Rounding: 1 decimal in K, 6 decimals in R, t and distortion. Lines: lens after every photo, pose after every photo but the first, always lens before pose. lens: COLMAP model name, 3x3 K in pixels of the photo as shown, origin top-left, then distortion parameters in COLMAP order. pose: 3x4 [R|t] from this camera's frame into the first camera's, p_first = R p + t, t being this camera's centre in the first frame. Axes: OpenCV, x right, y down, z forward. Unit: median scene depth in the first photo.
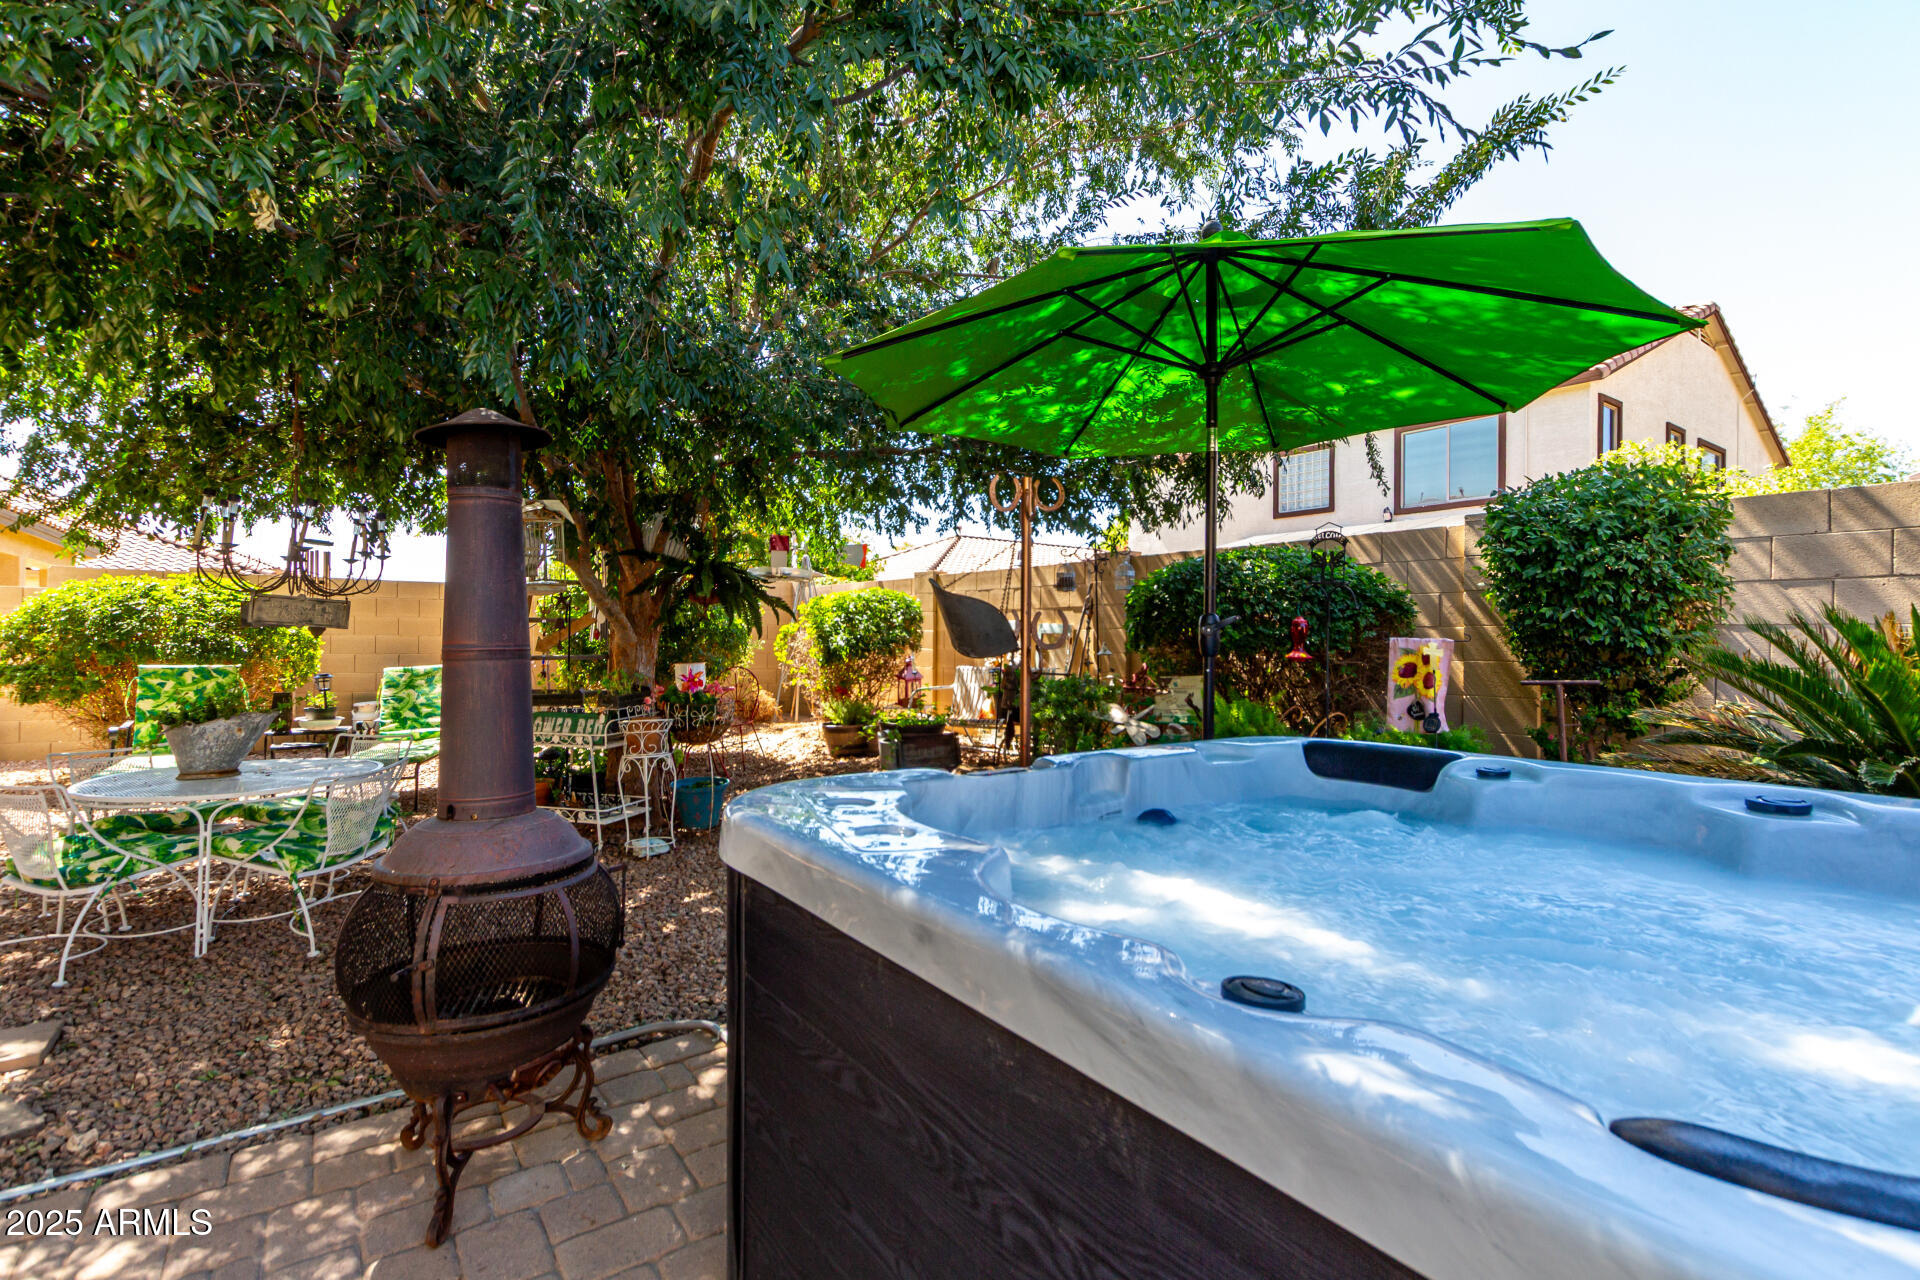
lens RADIAL K [[886.5, 0, 966.2], [0, 886.5, 637.5], [0, 0, 1]] dist [0.001791, -0.004703]
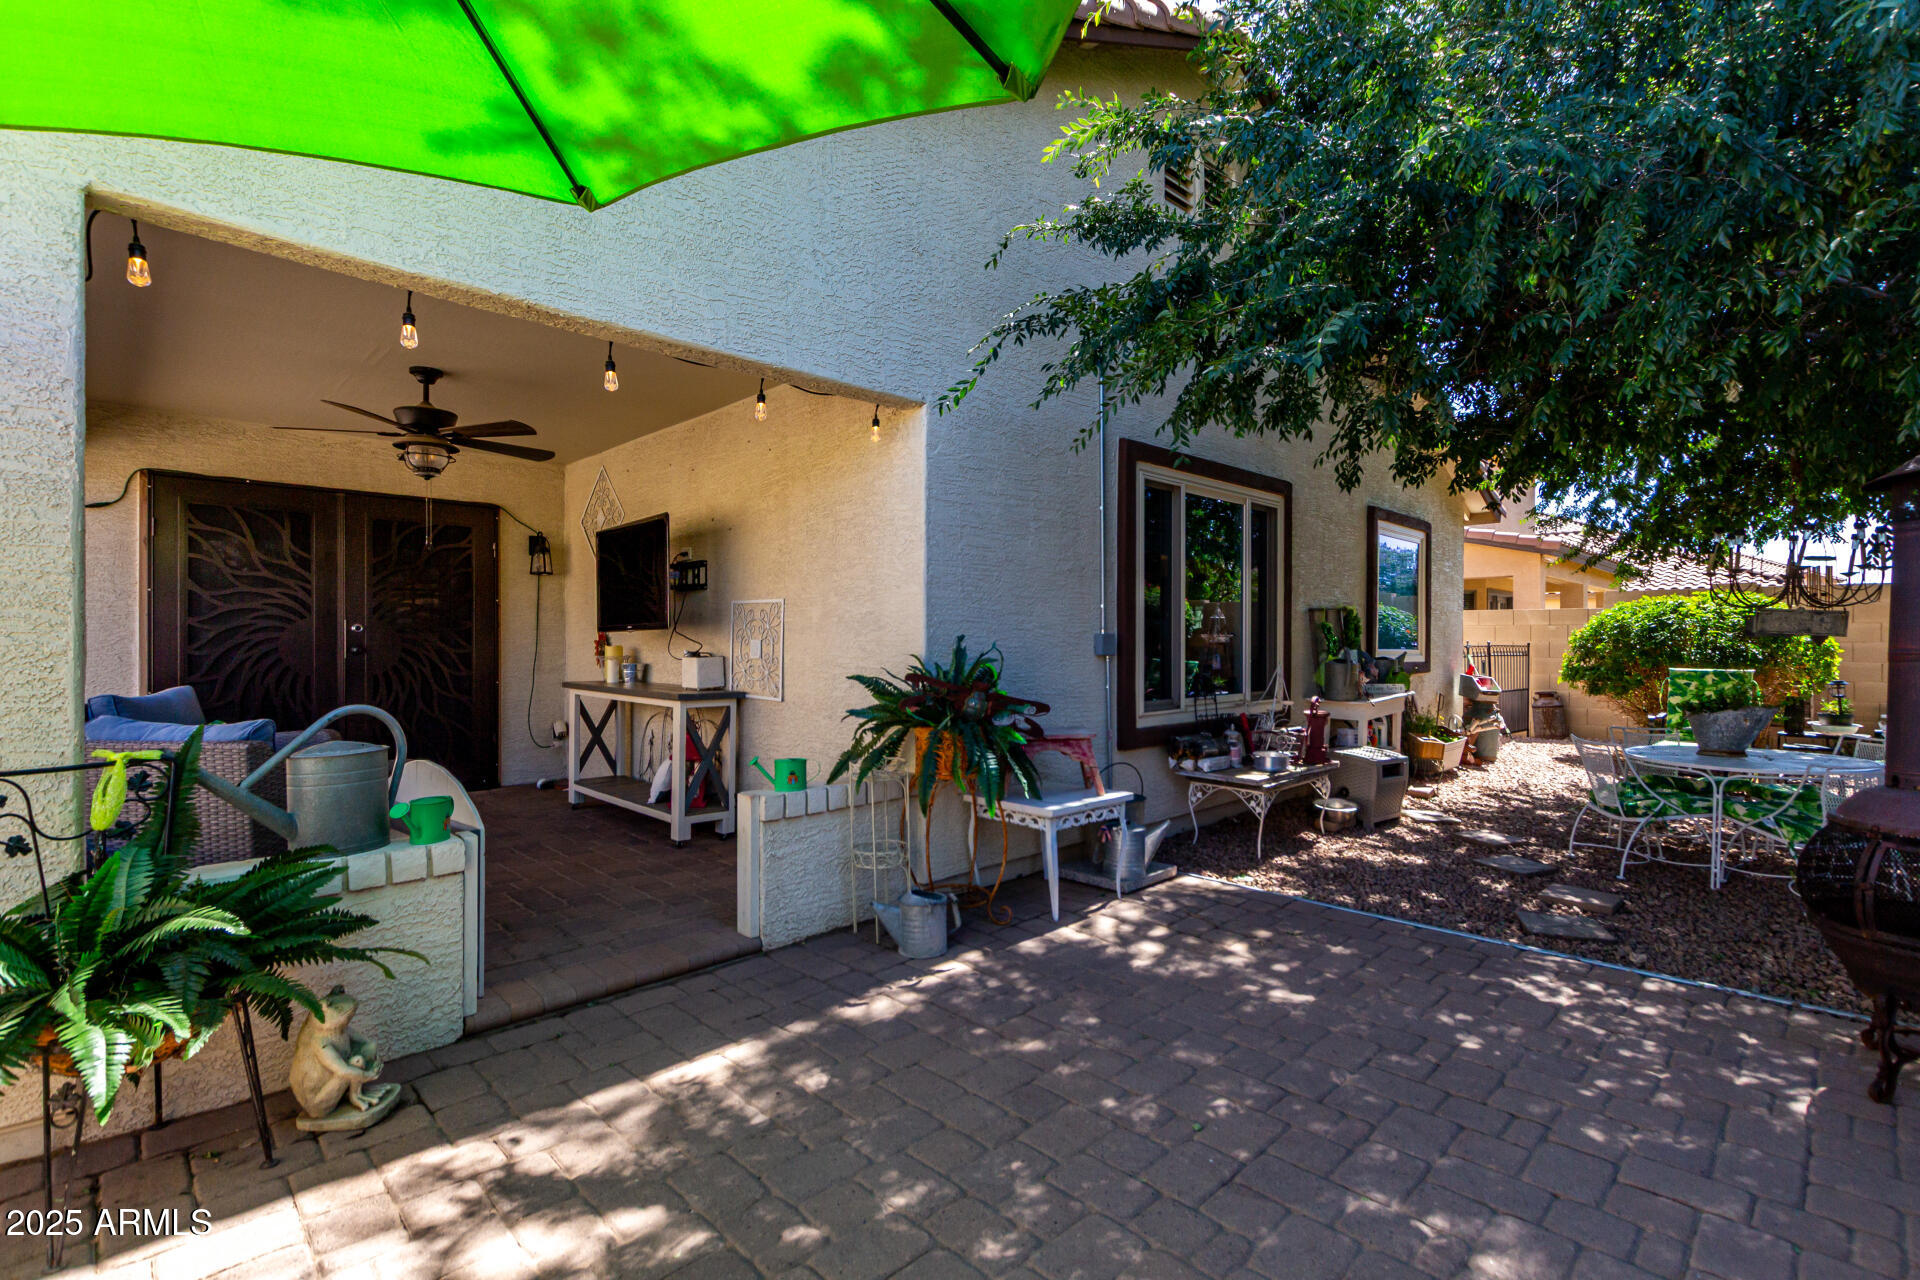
lens RADIAL K [[886.5, 0, 966.2], [0, 886.5, 637.5], [0, 0, 1]] dist [0.001791, -0.004703]
pose [[0.146058, -0.013923, -0.989178, 0.202984], [0.004322, 0.999900, -0.013435, 0.000897], [0.989267, -0.002313, 0.146103, -0.212803]]
